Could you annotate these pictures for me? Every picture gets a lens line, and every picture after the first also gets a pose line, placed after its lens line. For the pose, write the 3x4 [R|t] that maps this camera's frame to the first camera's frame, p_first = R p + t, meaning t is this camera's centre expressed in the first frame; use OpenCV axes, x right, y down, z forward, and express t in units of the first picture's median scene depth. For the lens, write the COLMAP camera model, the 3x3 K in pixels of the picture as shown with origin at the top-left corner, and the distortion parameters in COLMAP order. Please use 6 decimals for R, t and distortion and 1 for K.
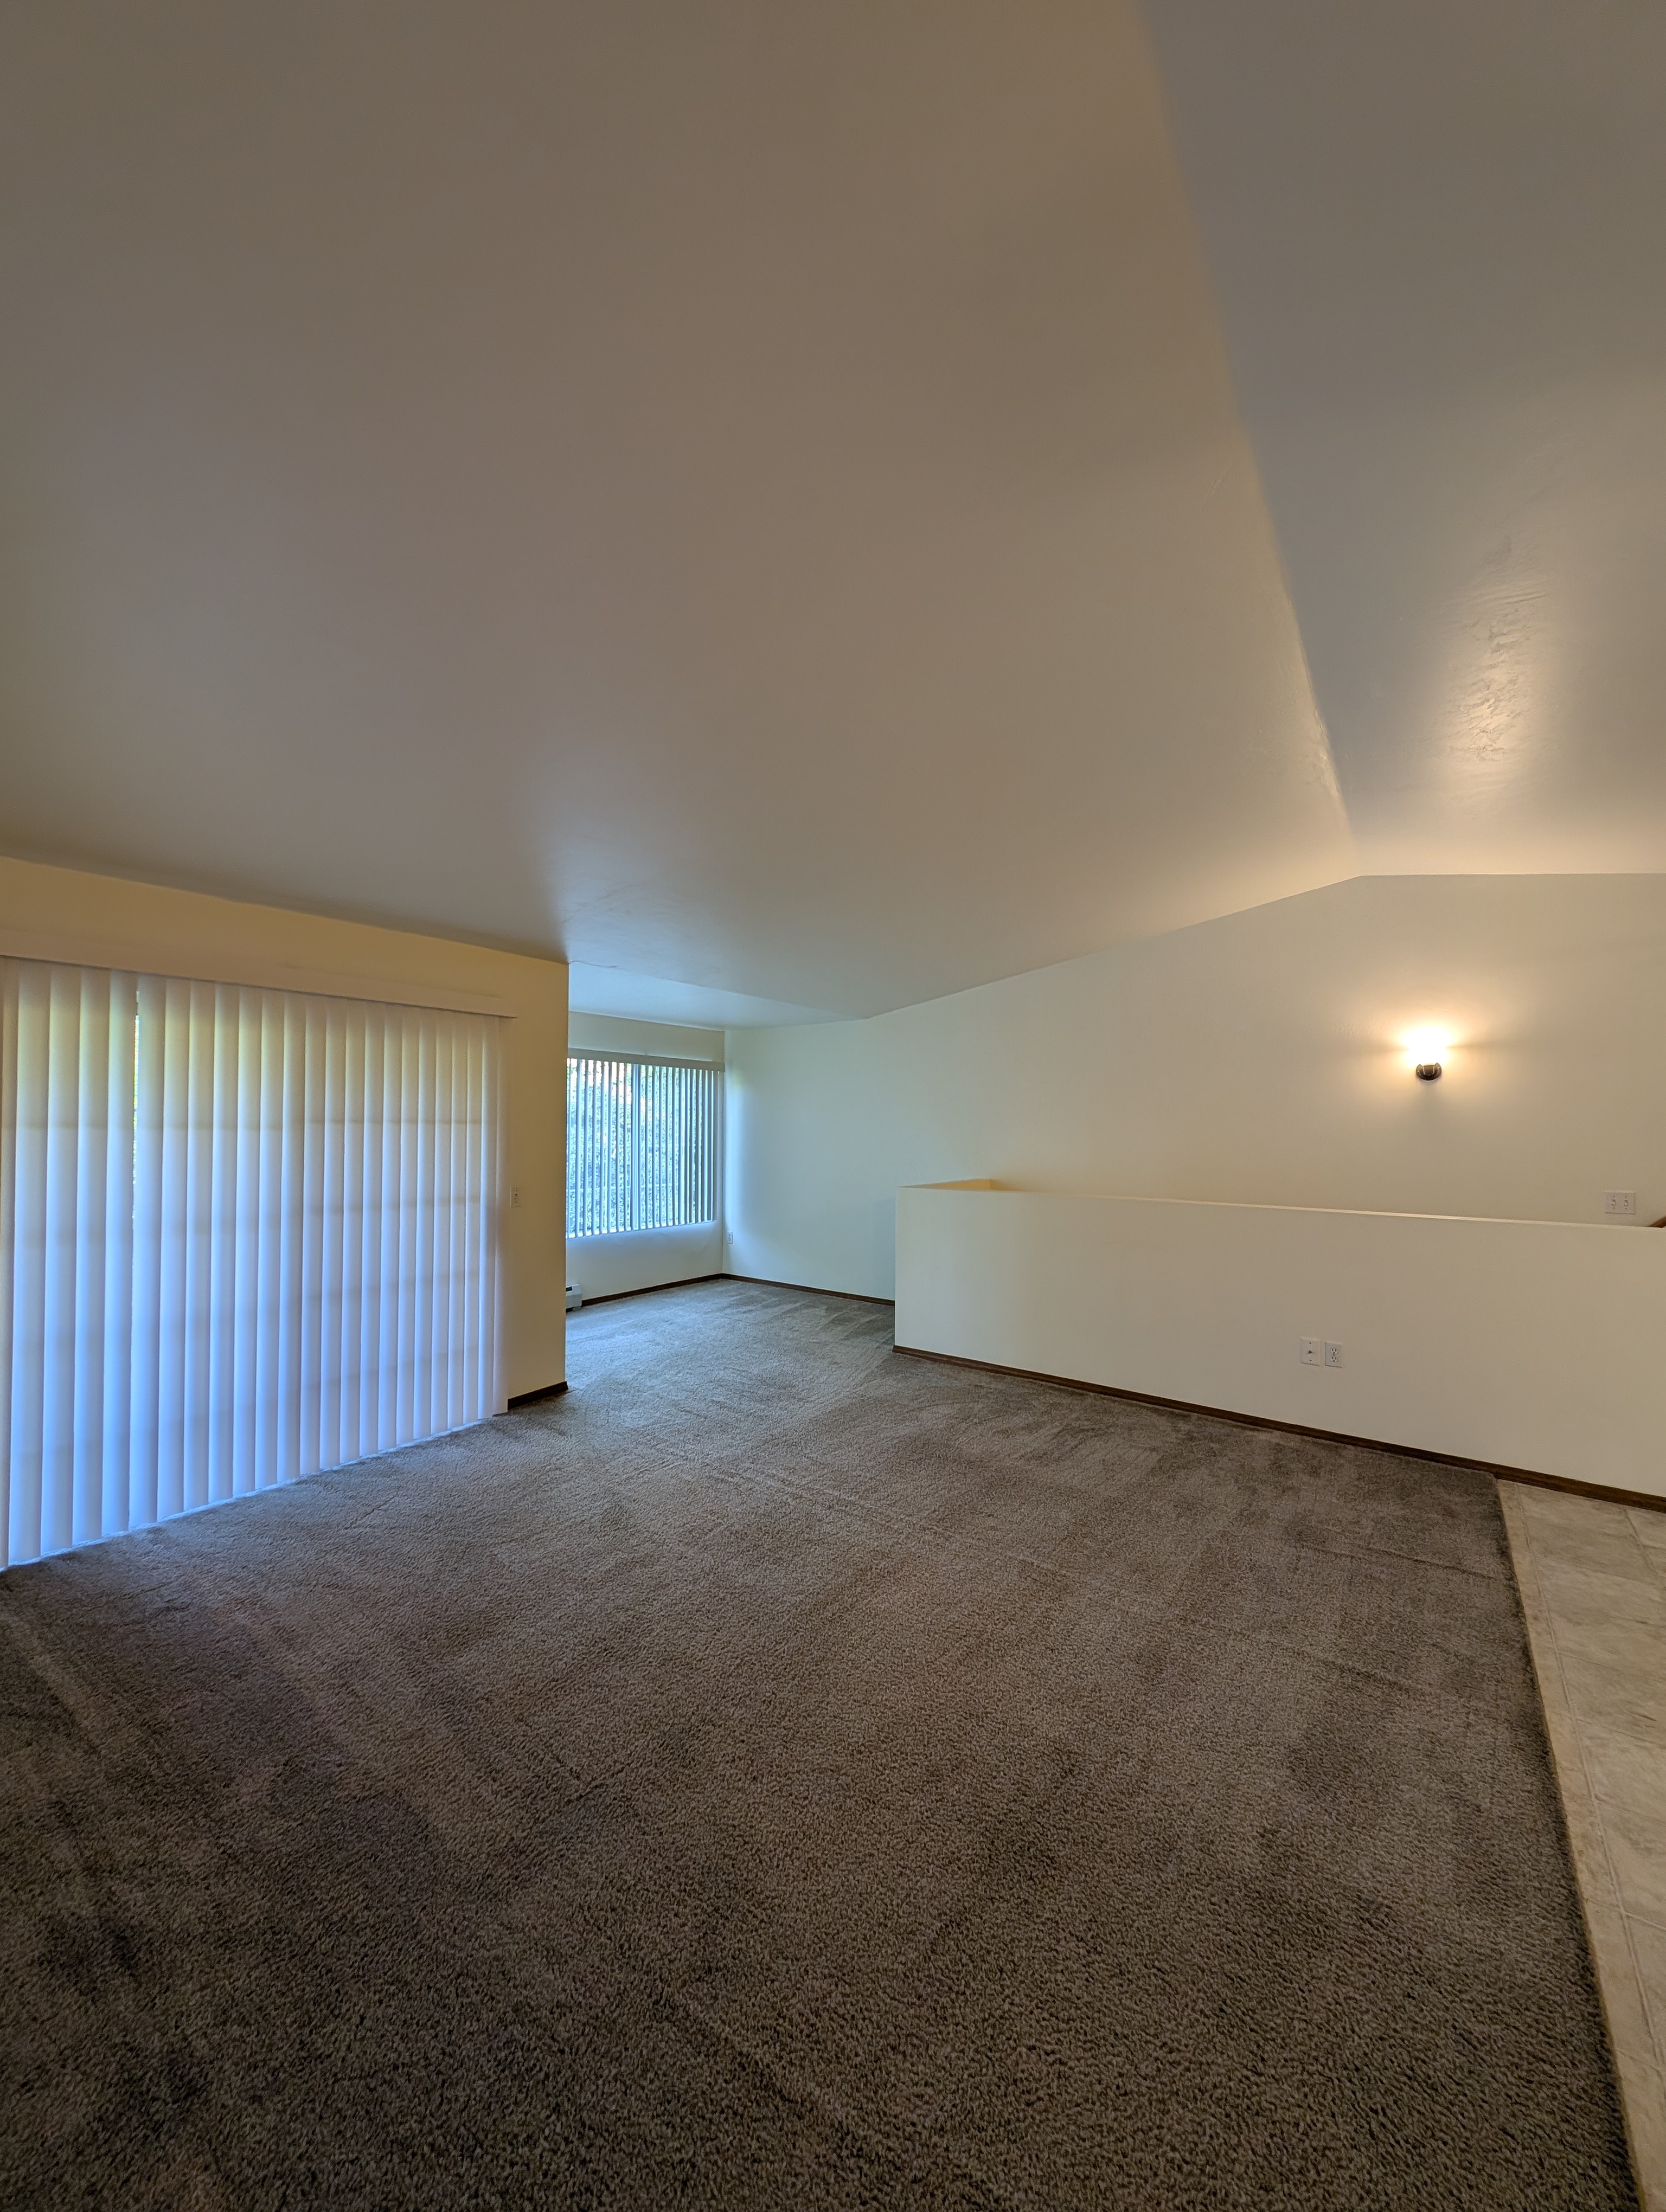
lens RADIAL K [[824.7, 0, 826.7], [0, 824.7, 1093.9], [0, 0, 1]] dist [0.003972, -0.002123]
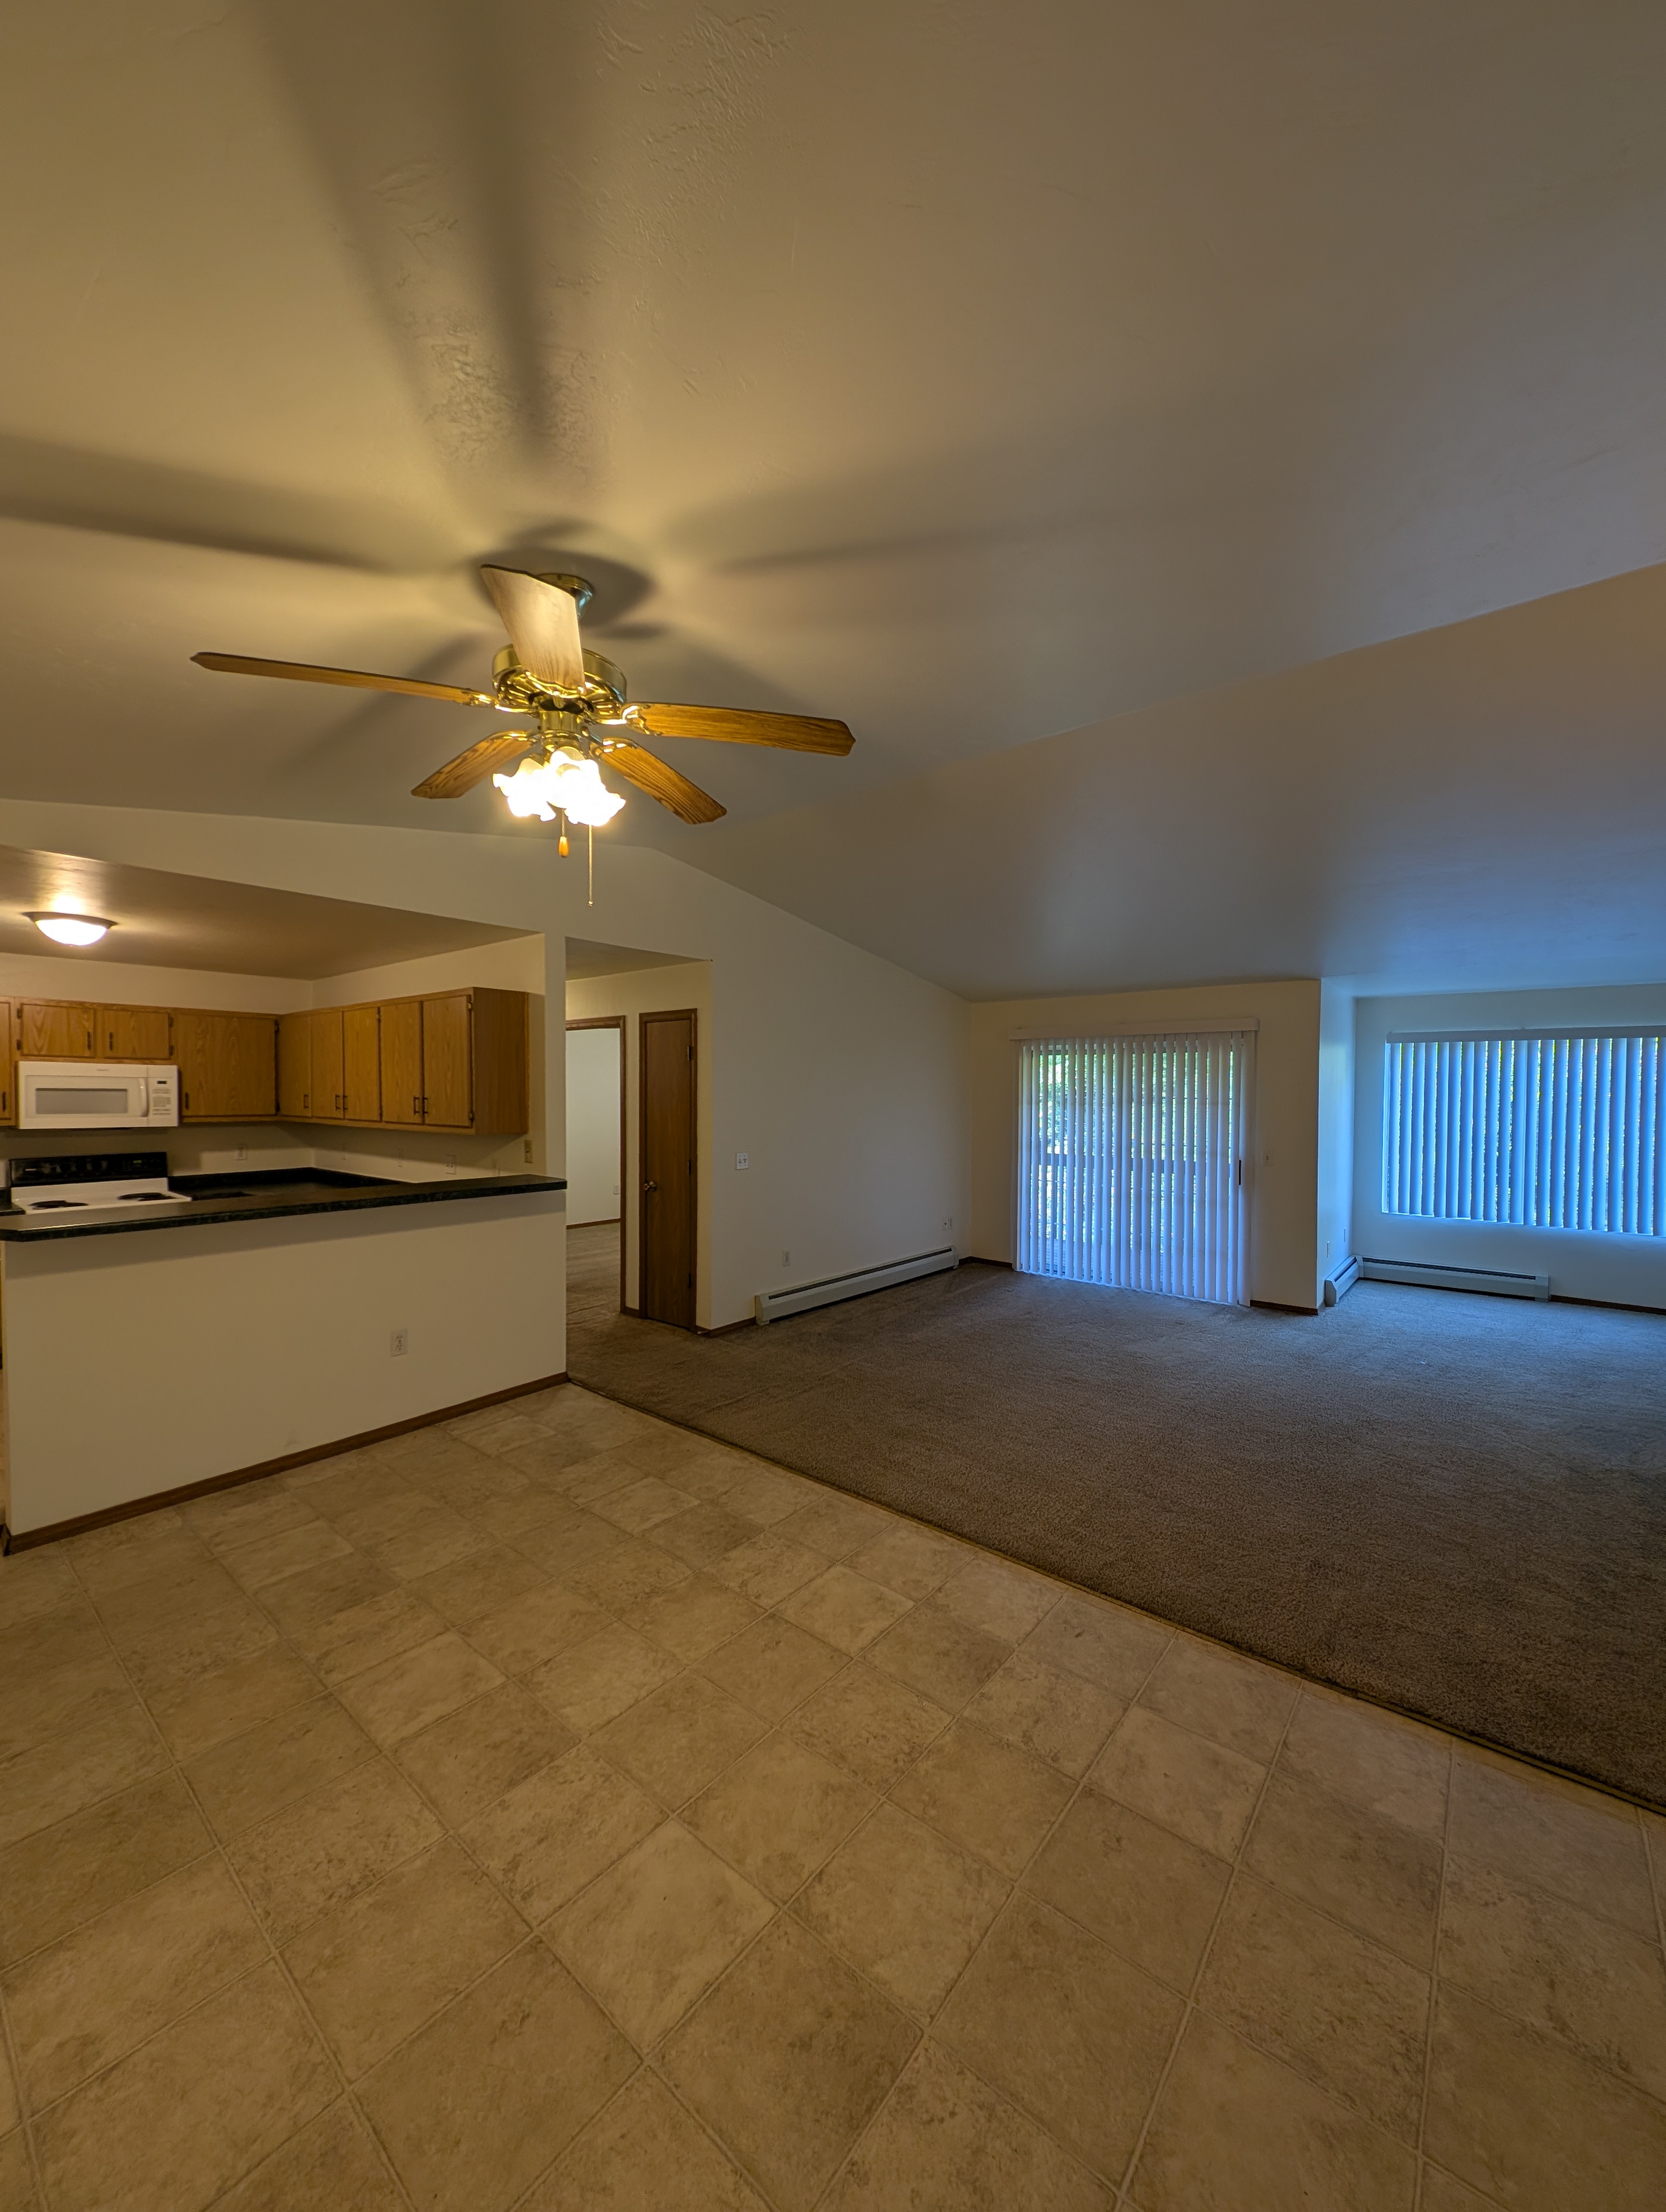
lens RADIAL K [[824.7, 0, 836.2], [0, 824.7, 1117.1], [0, 0, 1]] dist [0.003972, -0.002123]
pose [[-0.072393, 0.020076, -0.997174, 1.542716], [0.024704, 0.999527, 0.018330, 0.011214], [0.997070, -0.023307, -0.072855, 0.540024]]
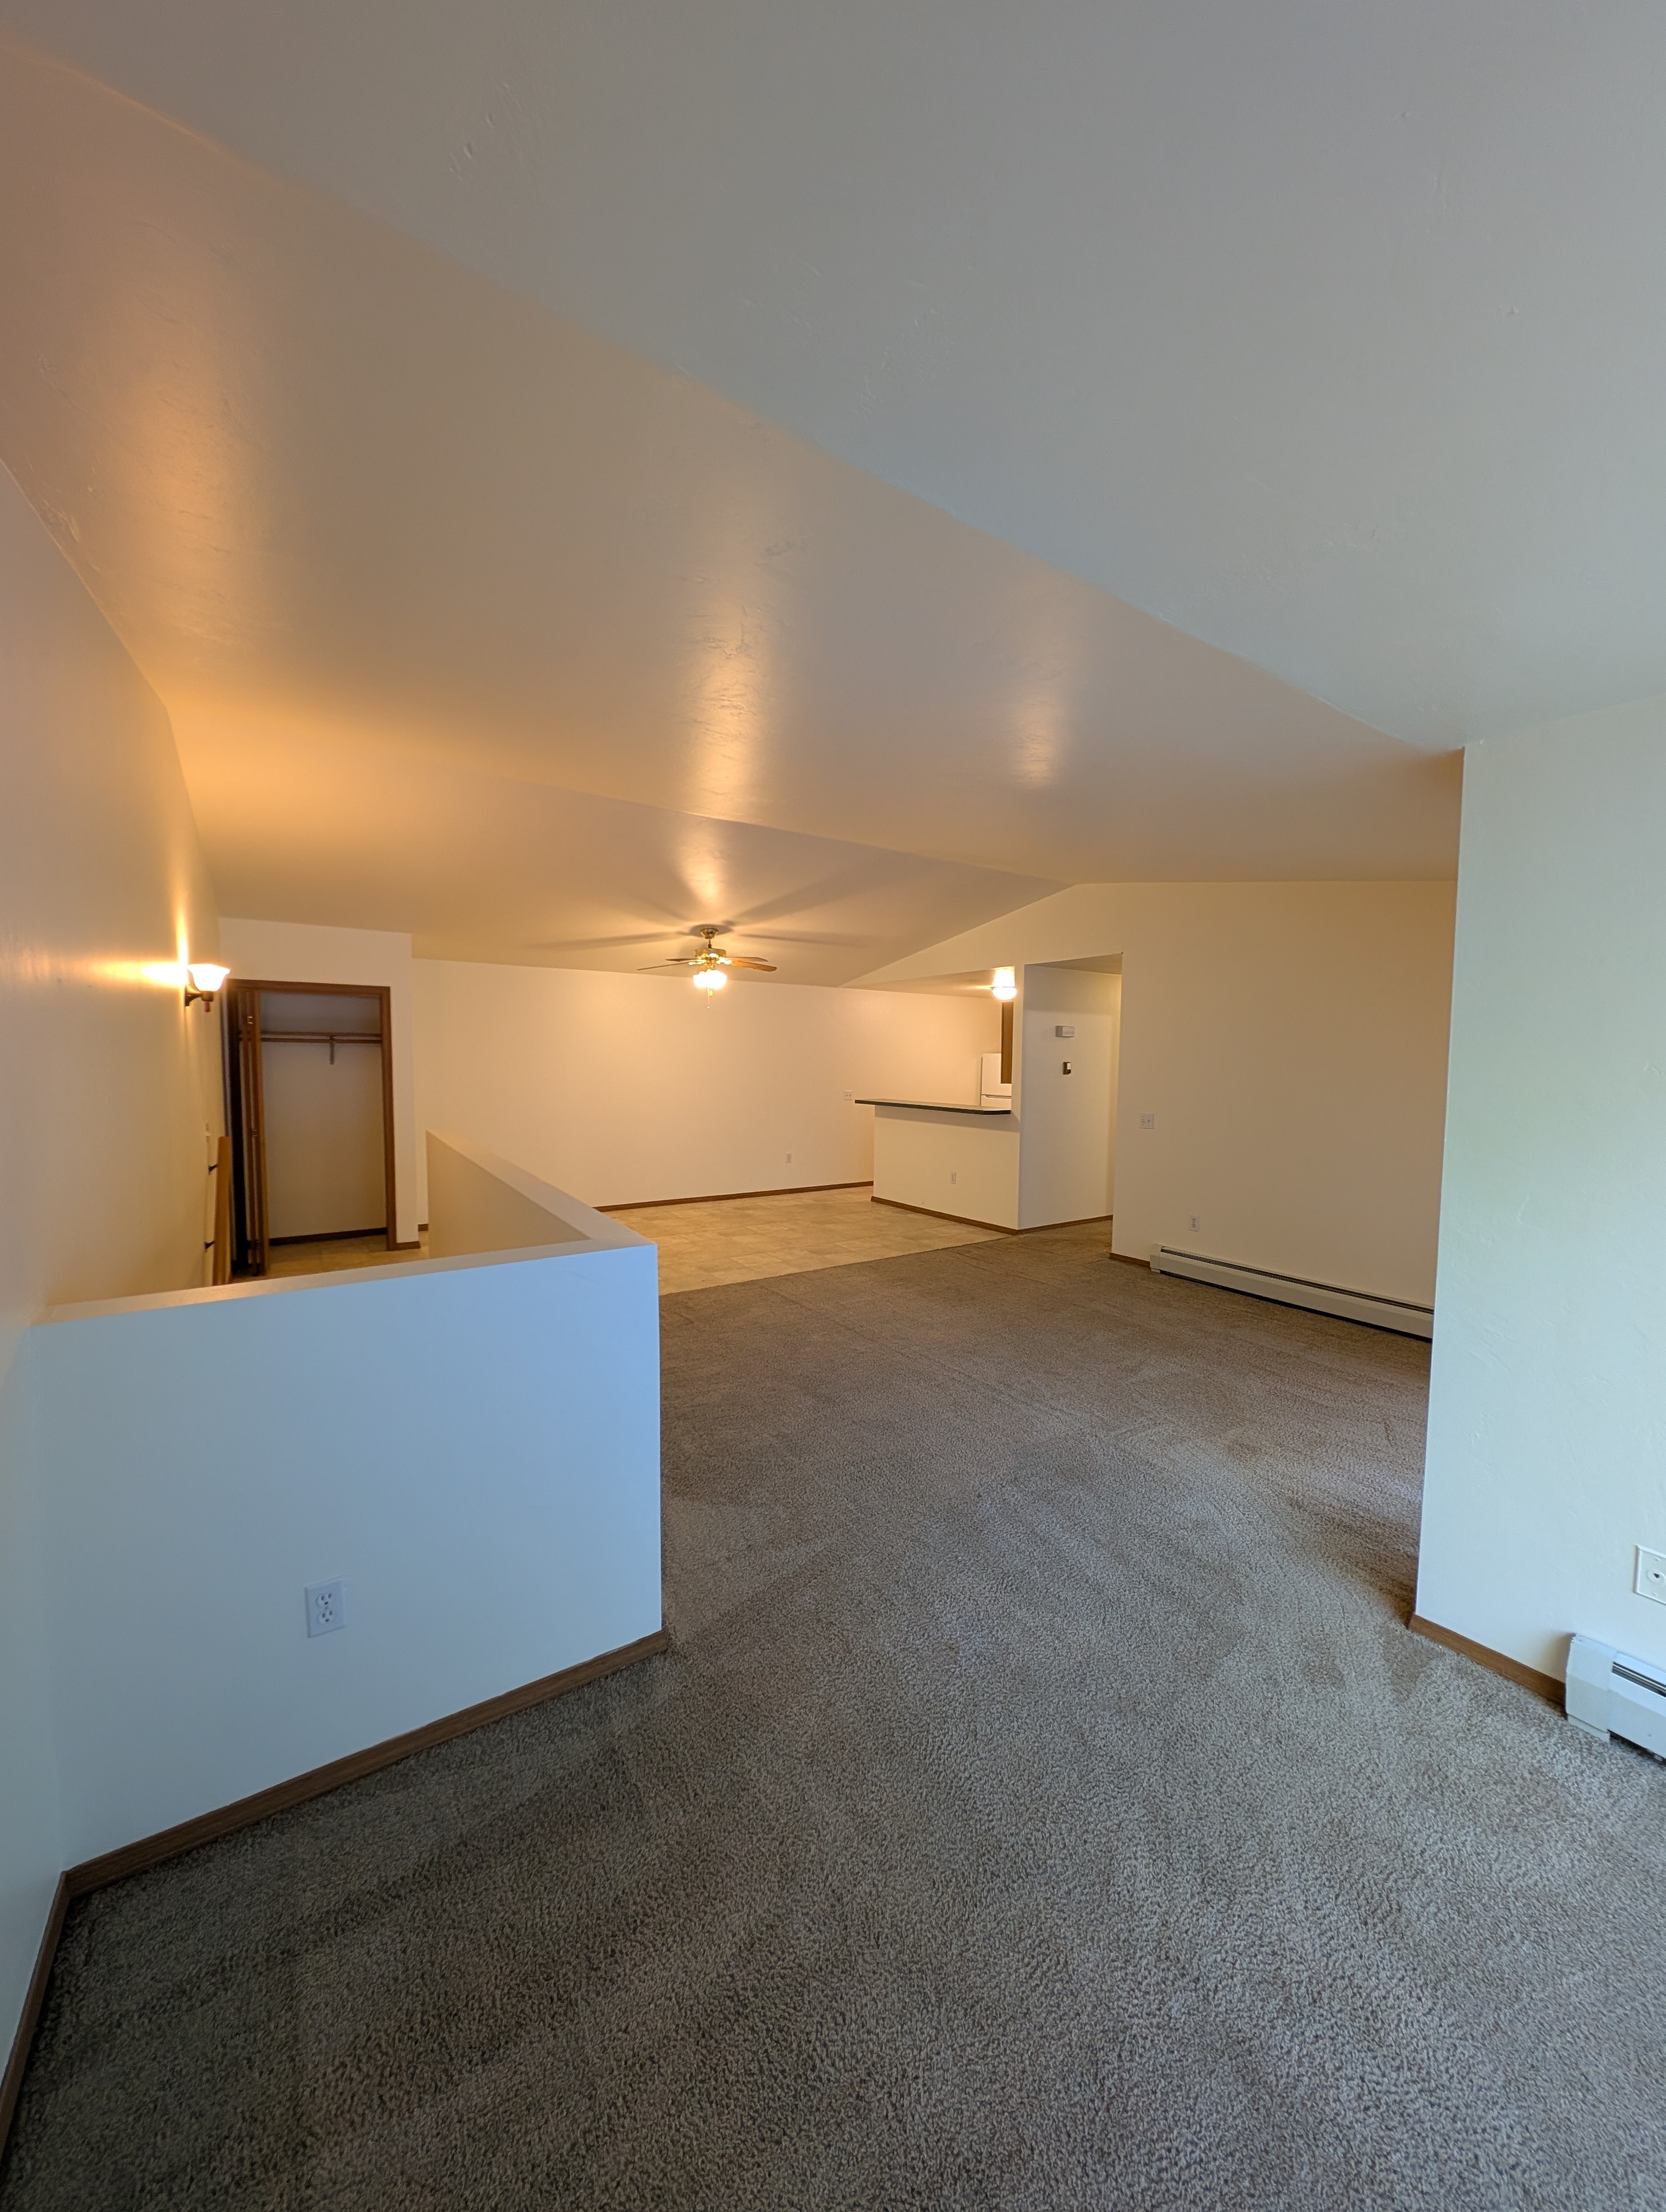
lens RADIAL K [[824.7, 0, 836.5], [0, 824.7, 1113.6], [0, 0, 1]] dist [0.003972, -0.002123]
pose [[-0.935309, -0.044115, 0.351072, -0.236981], [-0.031366, 0.998628, 0.041922, 0.053115], [-0.352440, 0.028198, -0.935409, 2.410987]]
